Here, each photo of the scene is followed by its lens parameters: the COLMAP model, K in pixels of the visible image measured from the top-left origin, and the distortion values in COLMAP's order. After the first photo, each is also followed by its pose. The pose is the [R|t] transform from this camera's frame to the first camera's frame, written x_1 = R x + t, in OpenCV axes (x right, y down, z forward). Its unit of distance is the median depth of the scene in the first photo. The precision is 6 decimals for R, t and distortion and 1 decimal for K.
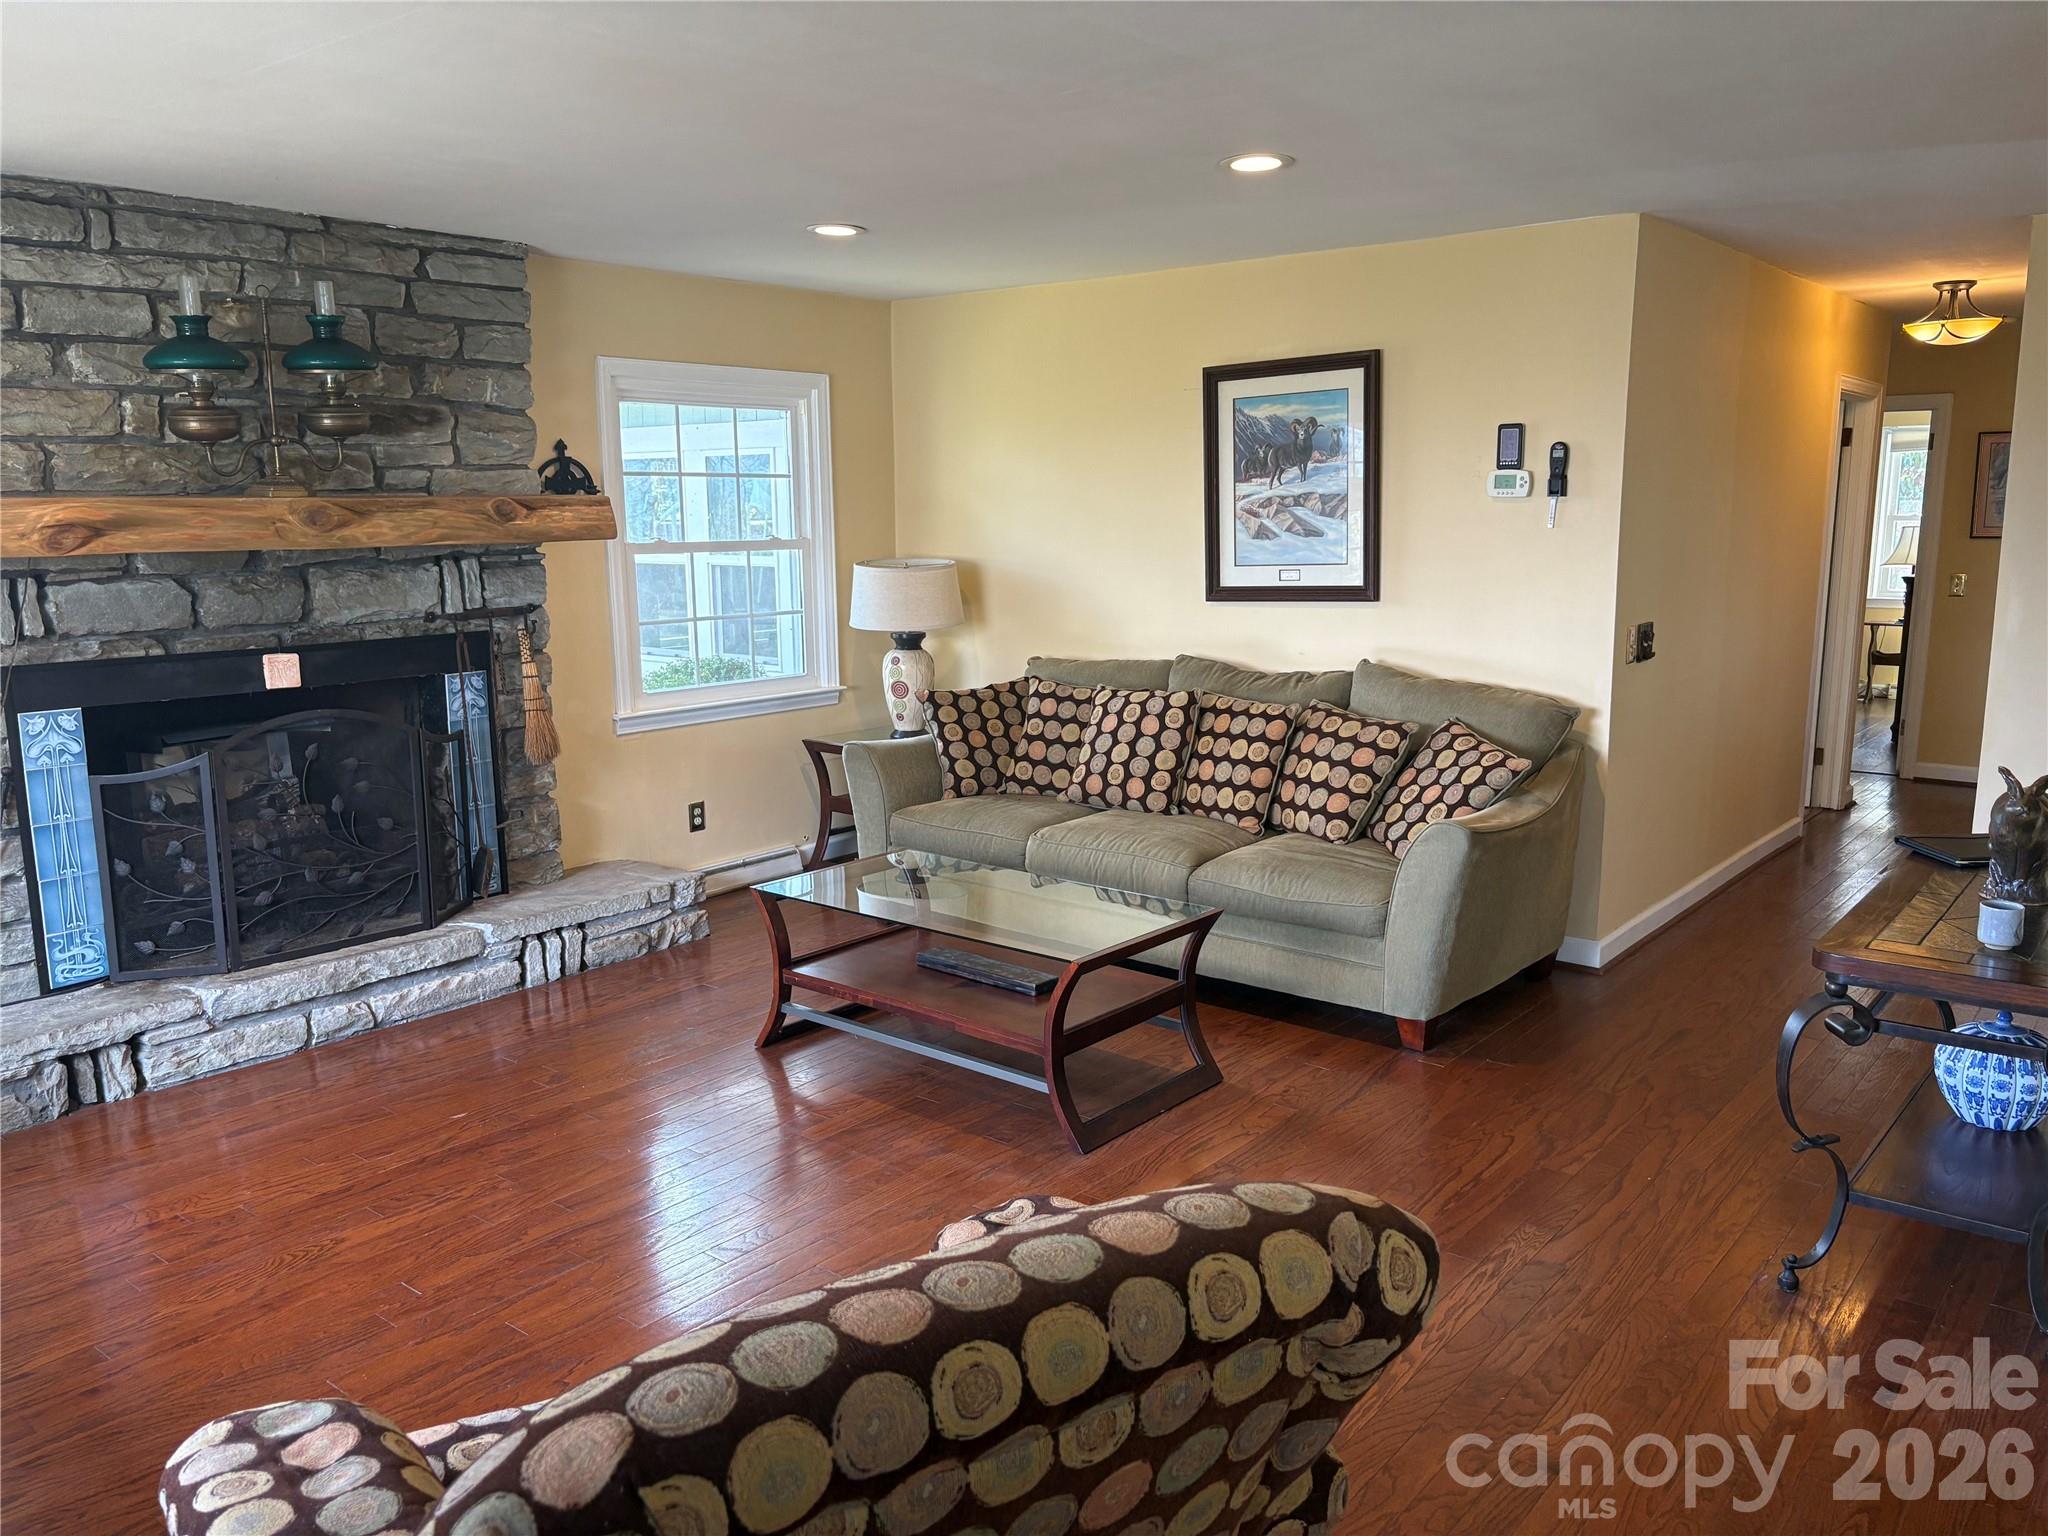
lens RADIAL K [[1558.9, 0, 1024.8], [0, 1558.9, 773.8], [0, 0, 1]] dist [0.026896, -0.017893]
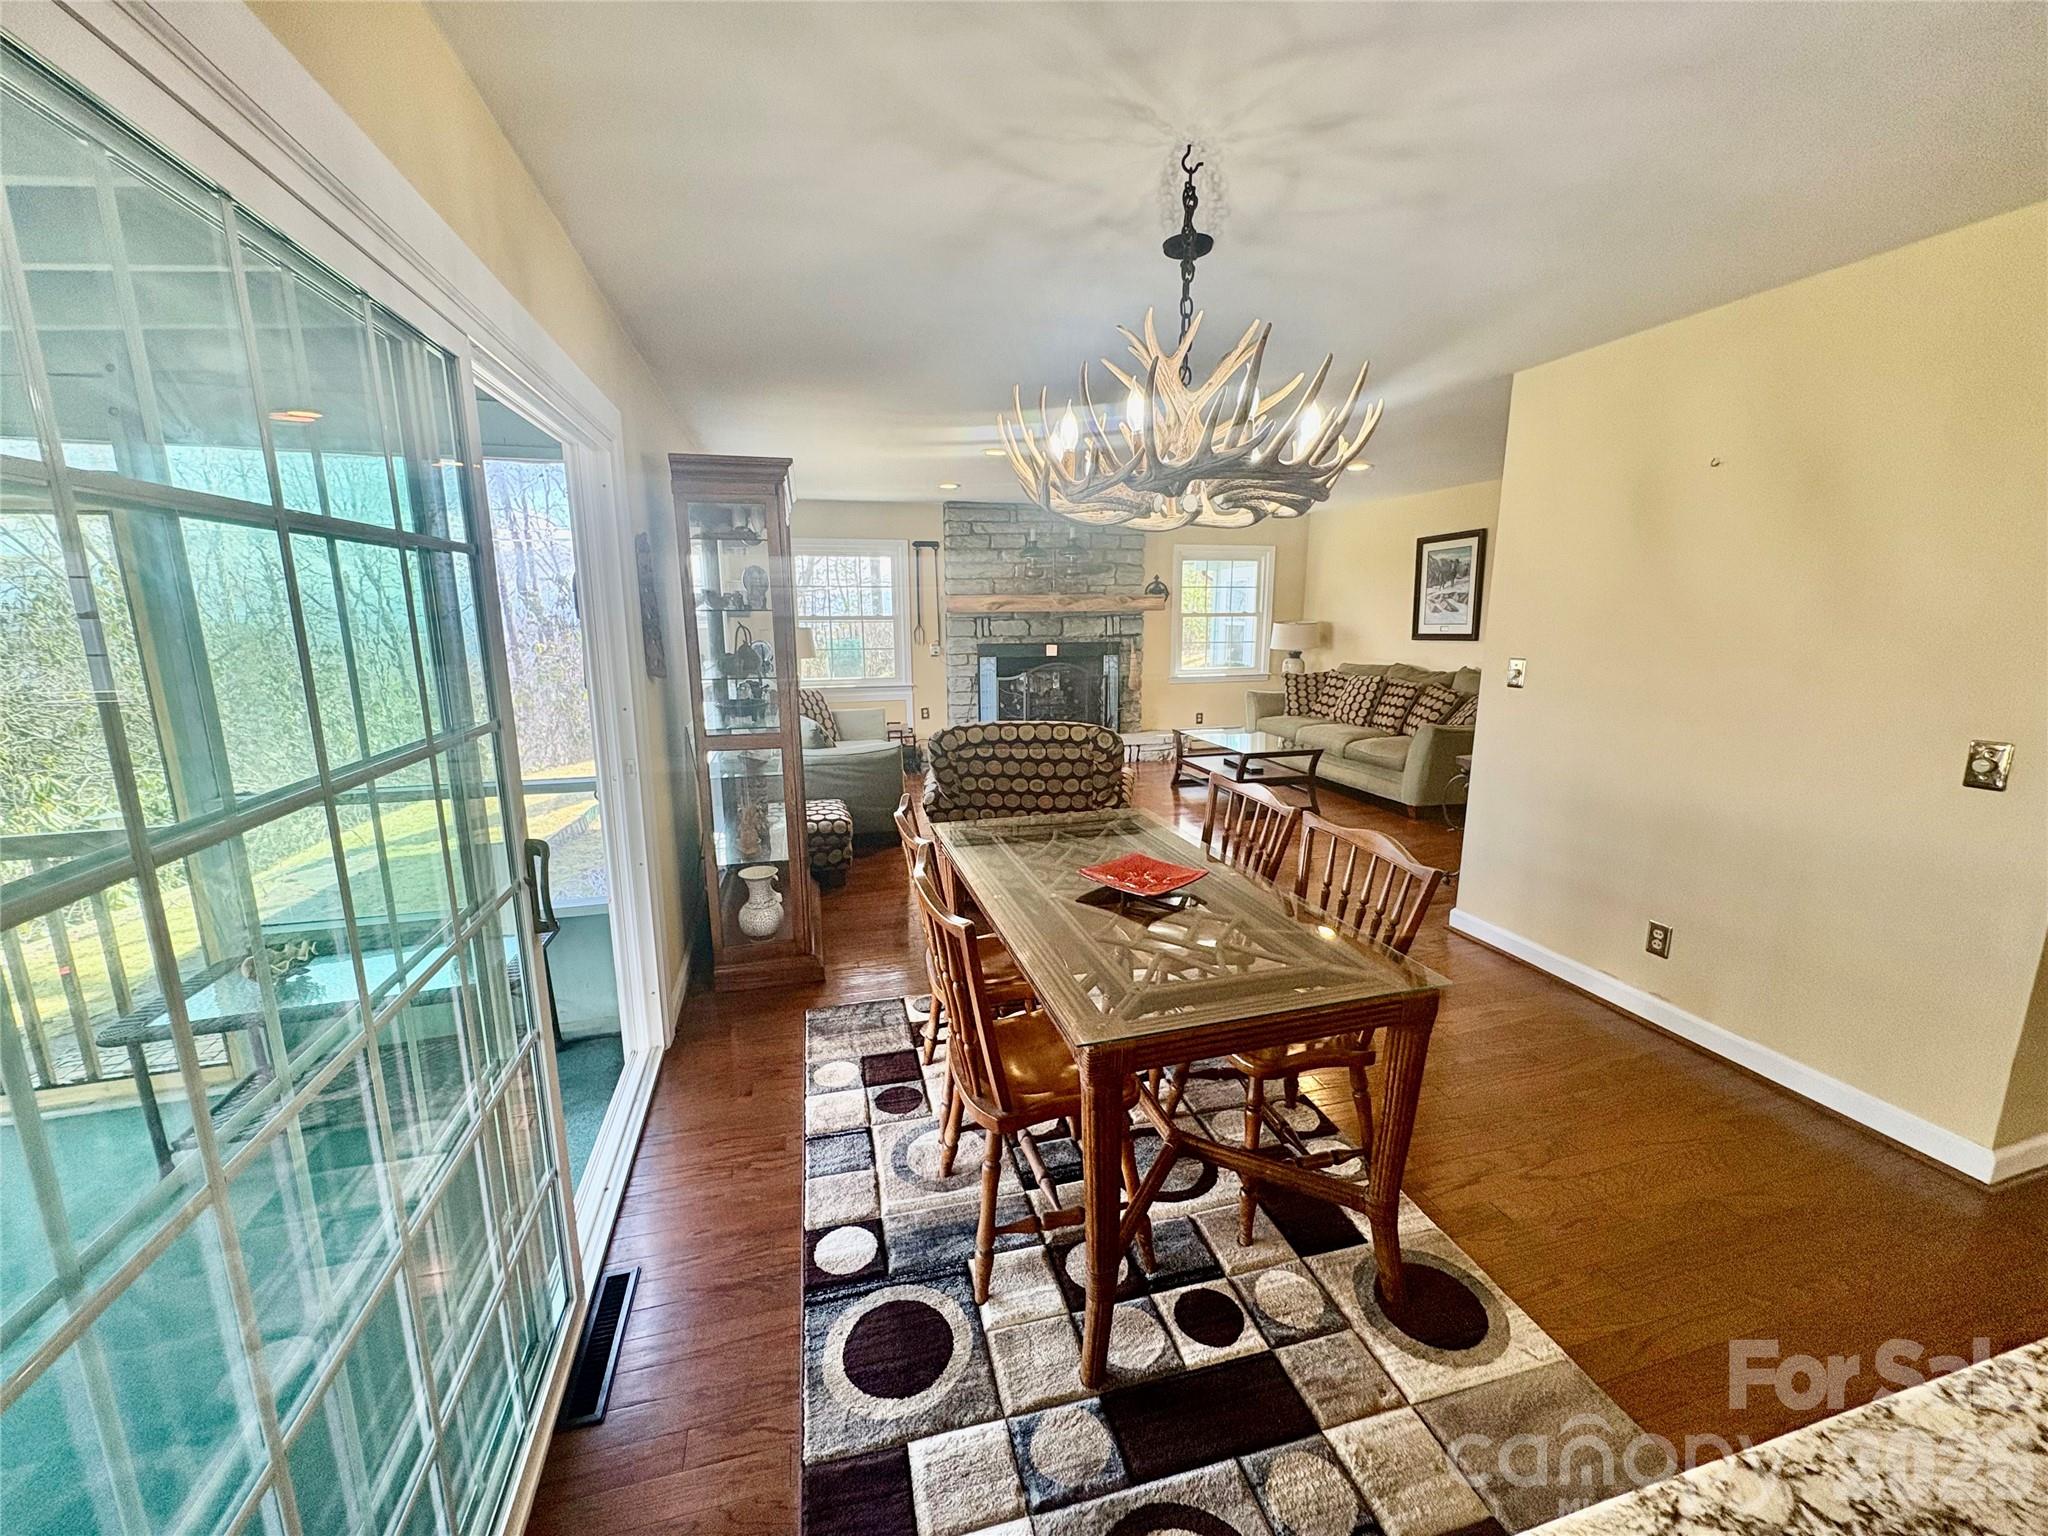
lens RADIAL K [[810.4, 0, 1022.7], [0, 810.4, 762.6], [0, 0, 1]] dist [0.002625, -0.001050]
pose [[0.812015, 0.114533, -0.572288, 0.385844], [-0.102291, 0.993307, 0.053652, 0.067809], [0.574602, 0.014973, 0.818296, -0.325527]]
